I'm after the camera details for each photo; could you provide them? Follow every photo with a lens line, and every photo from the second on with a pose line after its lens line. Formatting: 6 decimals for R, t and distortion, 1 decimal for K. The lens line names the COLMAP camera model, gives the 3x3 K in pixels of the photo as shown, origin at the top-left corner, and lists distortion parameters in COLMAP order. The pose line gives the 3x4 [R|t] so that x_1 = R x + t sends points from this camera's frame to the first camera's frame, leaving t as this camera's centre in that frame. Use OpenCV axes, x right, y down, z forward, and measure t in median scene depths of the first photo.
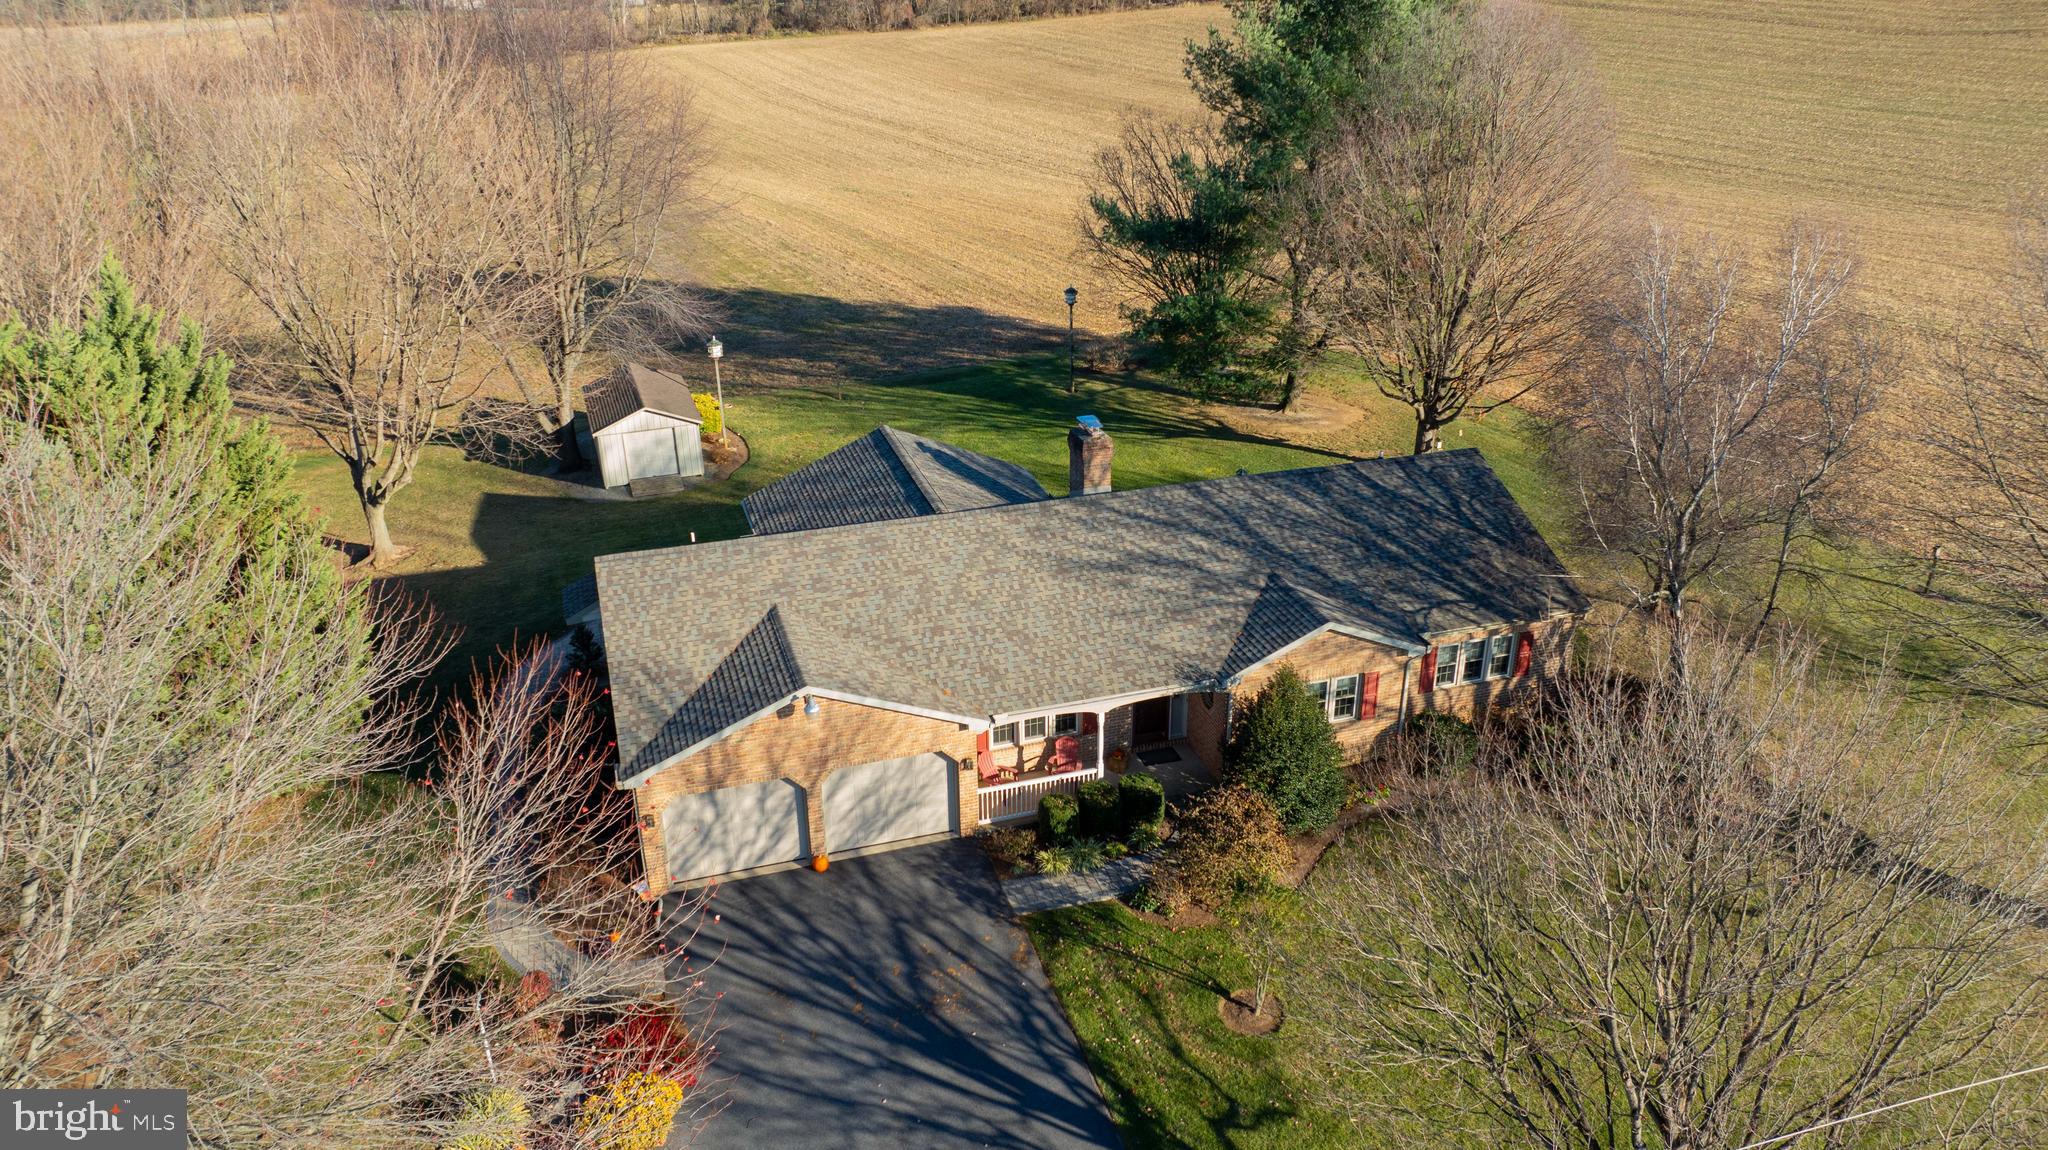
lens RADIAL K [[1441.1, 0, 1024.0], [0, 1441.1, 575.0], [0, 0, 1]] dist [-0.027623, 0.059354]
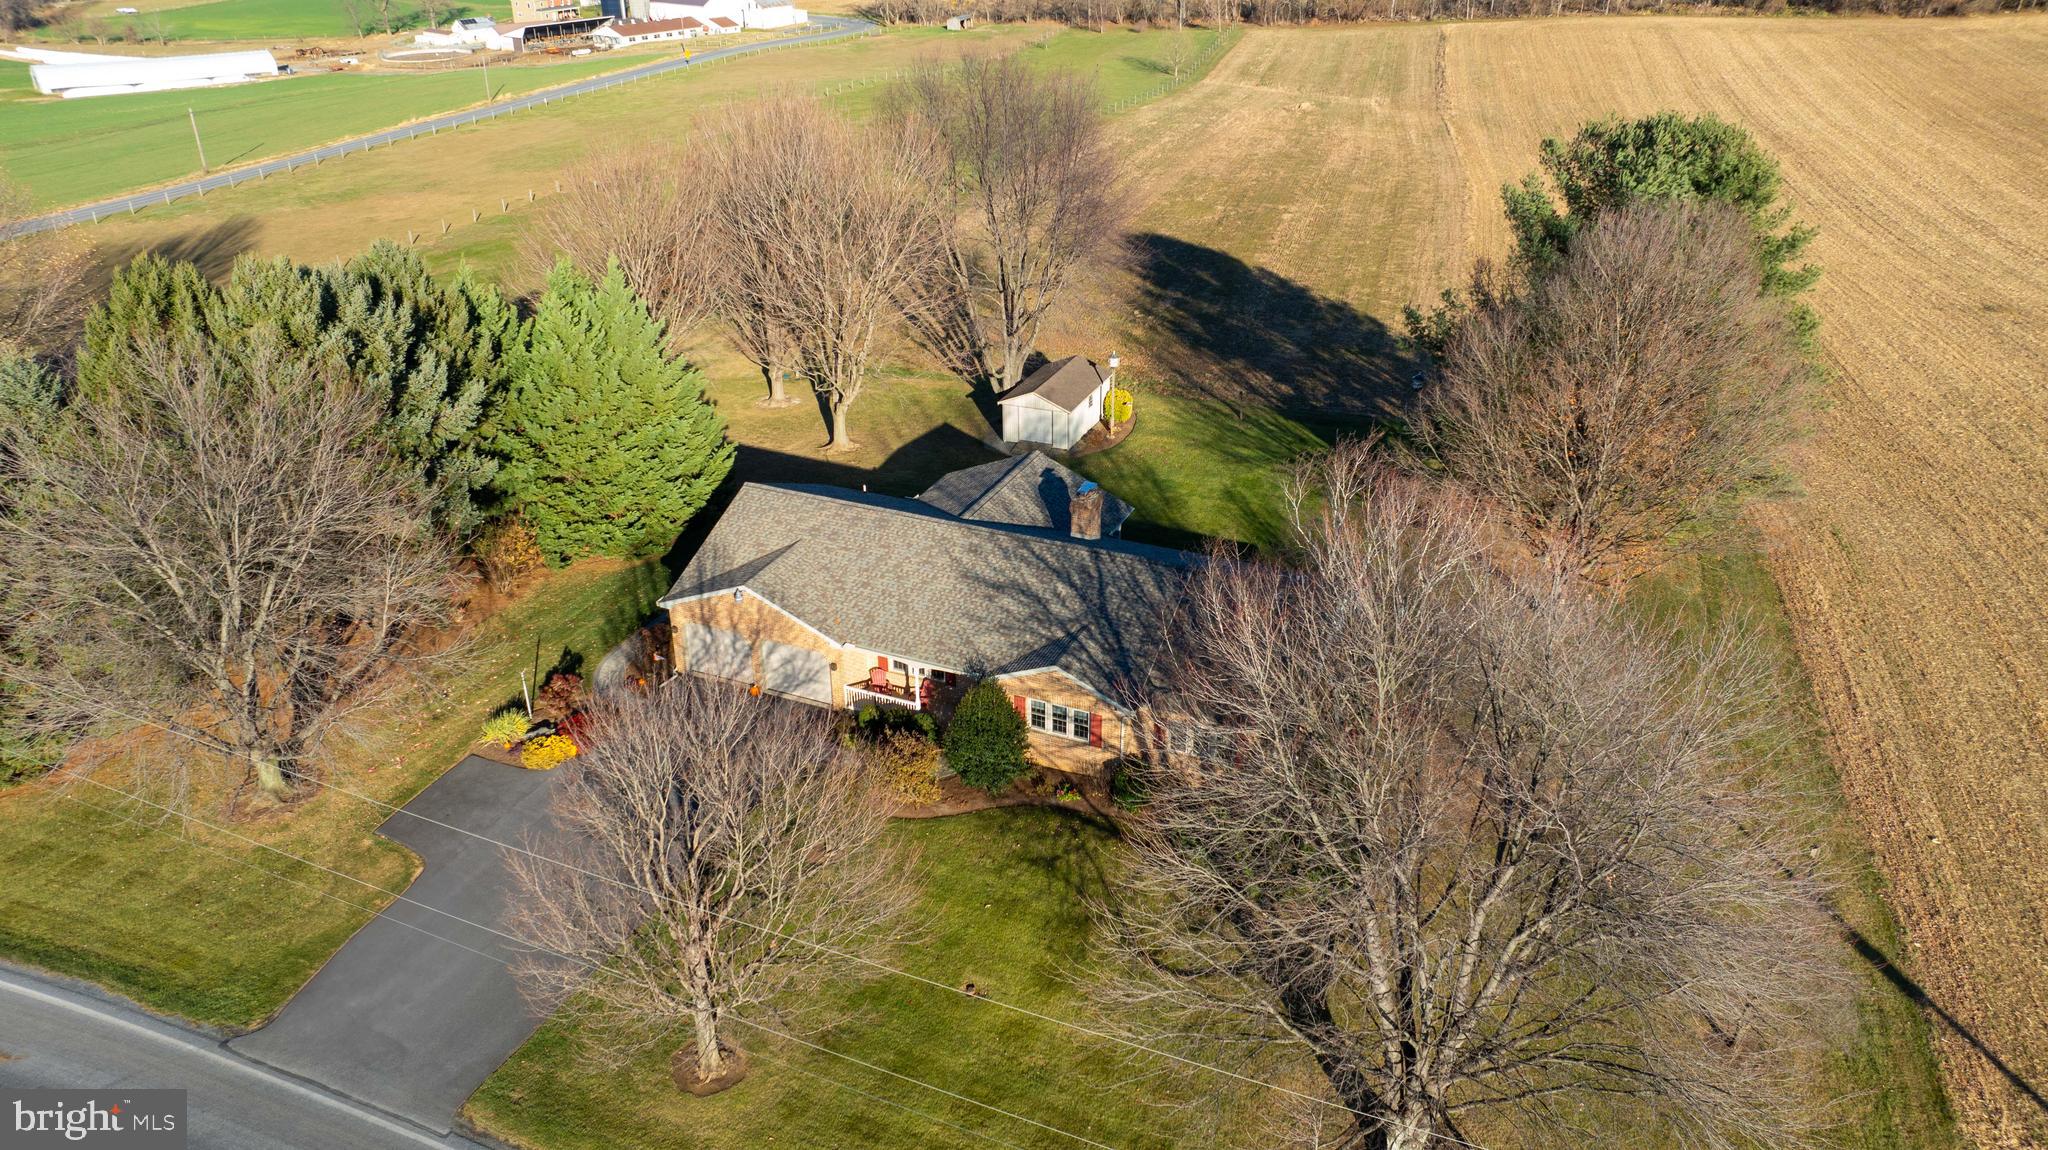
lens RADIAL K [[1447.5, 0, 1030.9], [0, 1447.5, 576.2], [0, 0, 1]] dist [-0.072056, 0.101130]
pose [[0.752121, 0.311571, -0.580721, 0.924160], [-0.279542, 0.948812, 0.147011, -0.236646], [0.596800, 0.051766, 0.800719, -0.157178]]
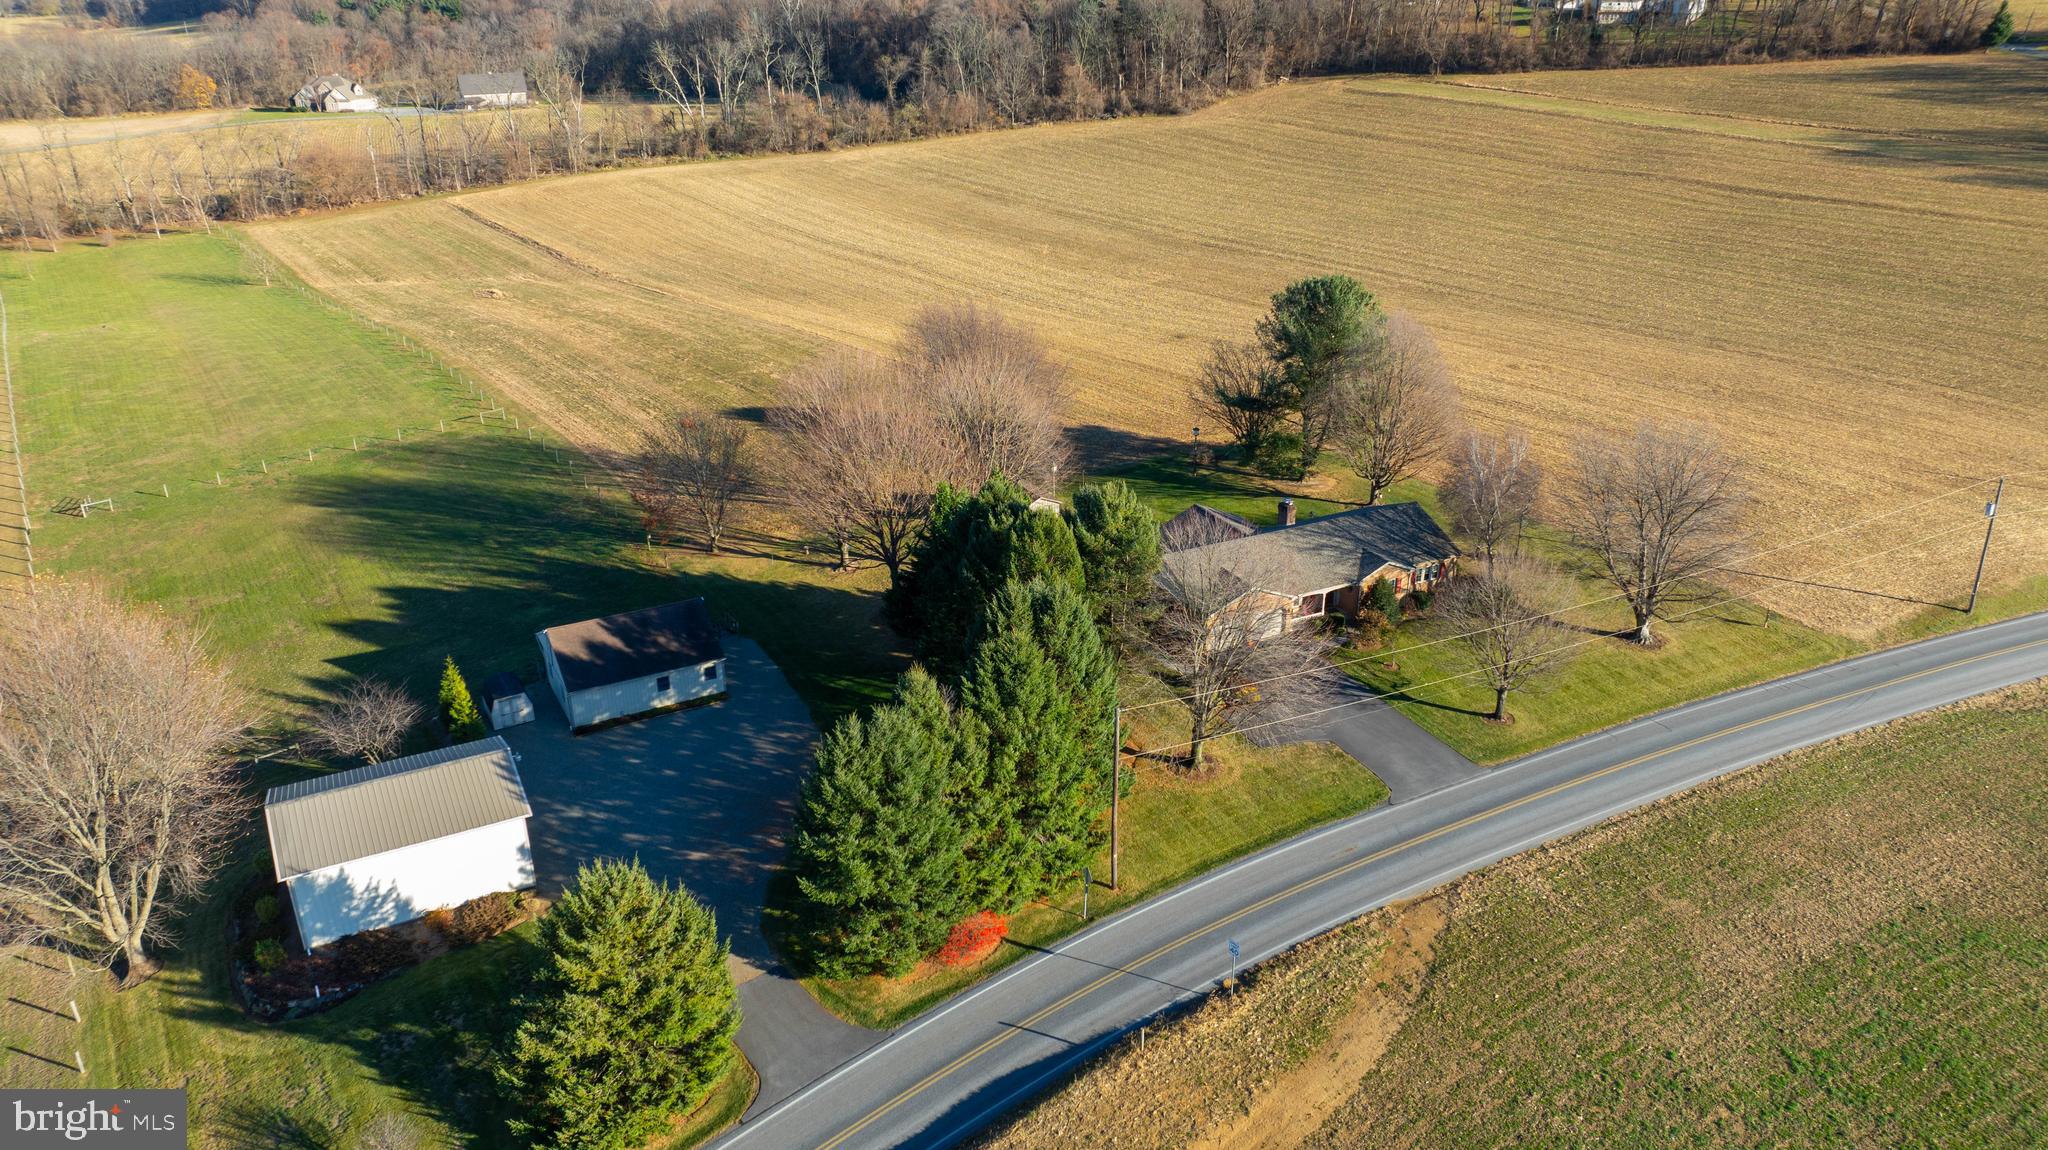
lens RADIAL K [[1441.1, 0, 1024.0], [0, 1441.1, 575.0], [0, 0, 1]] dist [-0.027623, 0.059354]
pose [[0.987003, -0.061410, 0.148508, -0.977273], [0.064083, 0.997856, -0.013276, 0.048946], [-0.147374, 0.022620, 0.988822, -1.872982]]
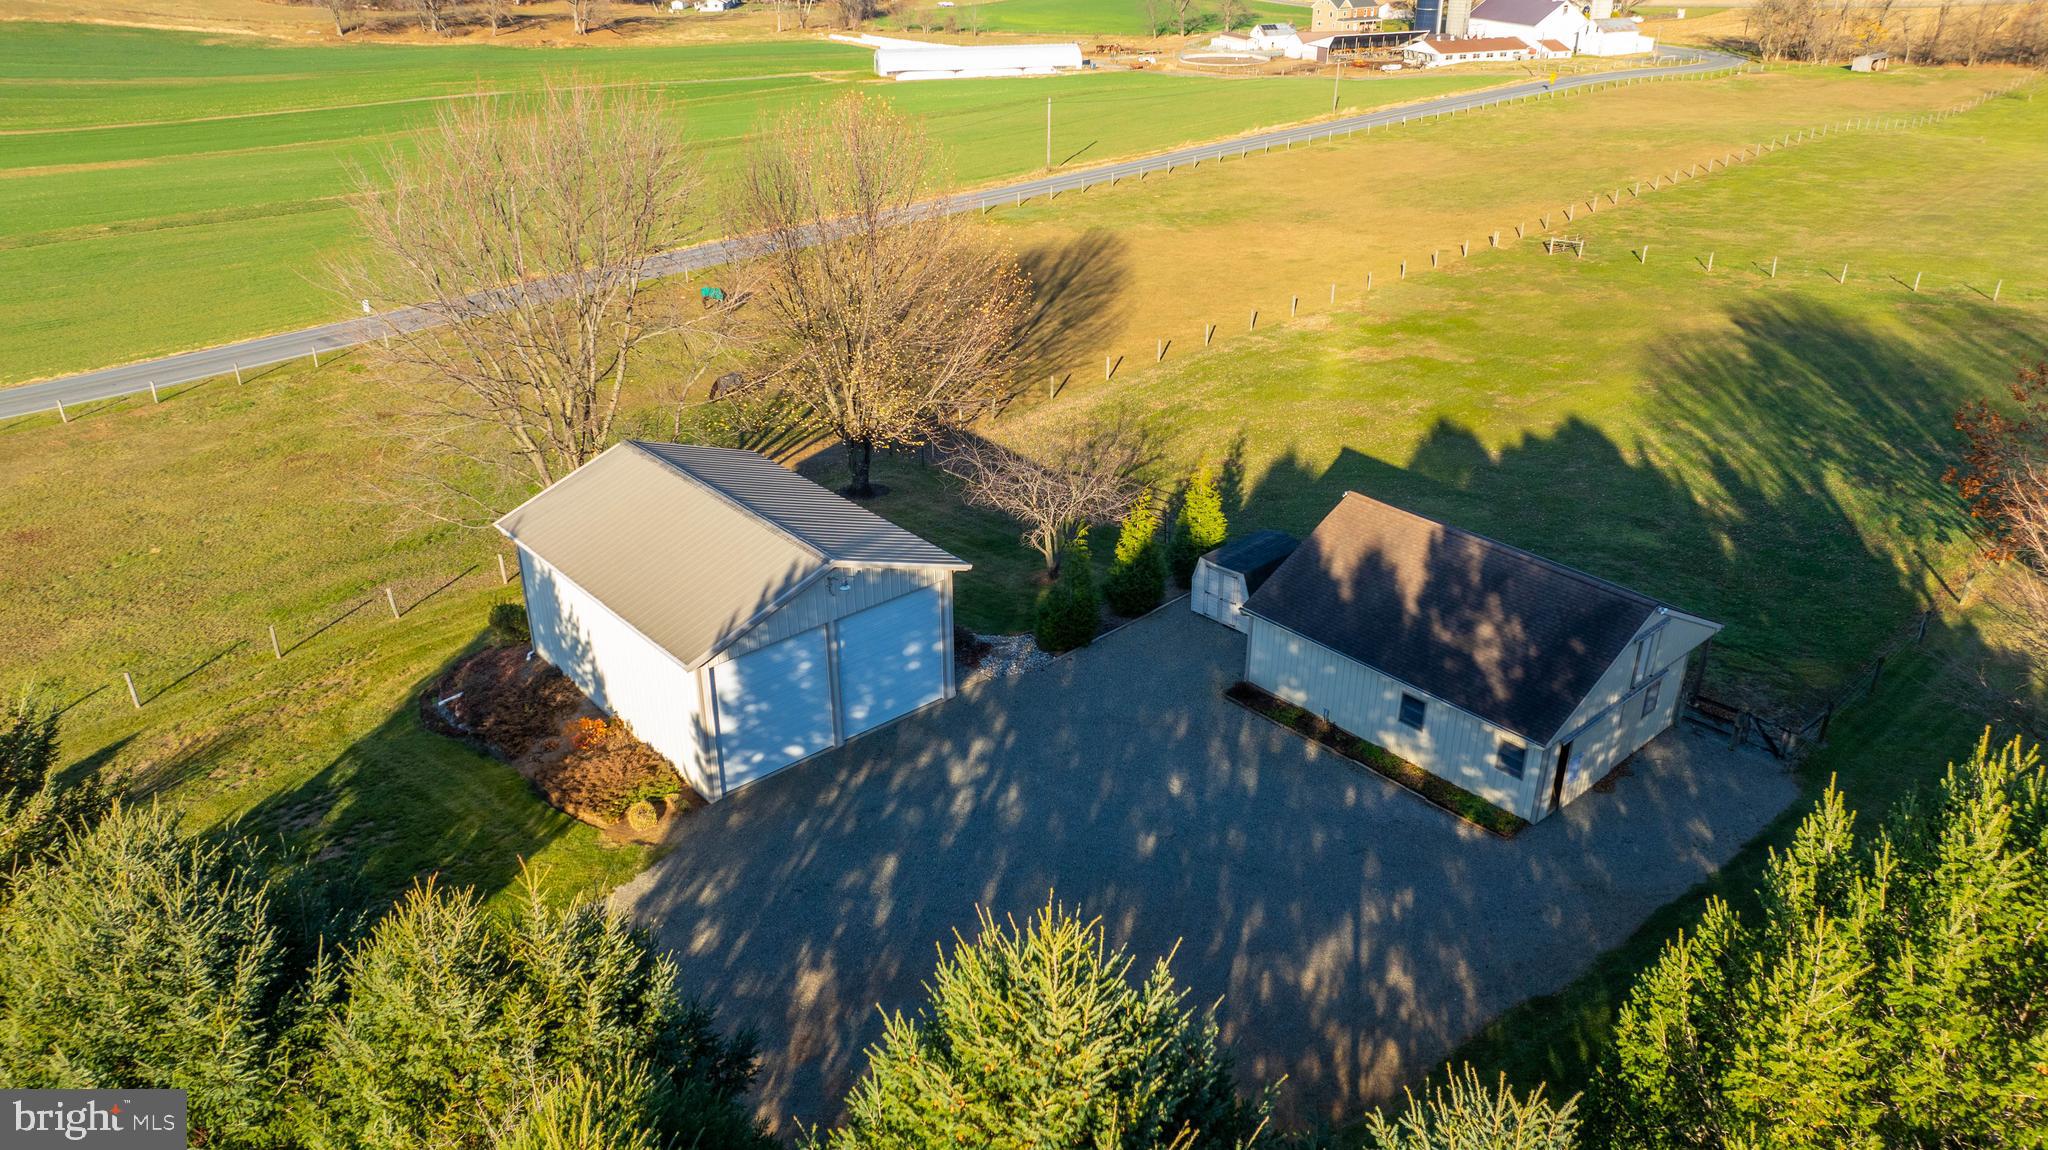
lens RADIAL K [[1447.5, 0, 1030.9], [0, 1447.5, 576.2], [0, 0, 1]] dist [-0.072056, 0.101130]
pose [[0.380161, 0.423929, -0.822047, -0.451372], [-0.389815, 0.879421, 0.273244, -0.124941], [0.838762, 0.216569, 0.499576, 0.057700]]
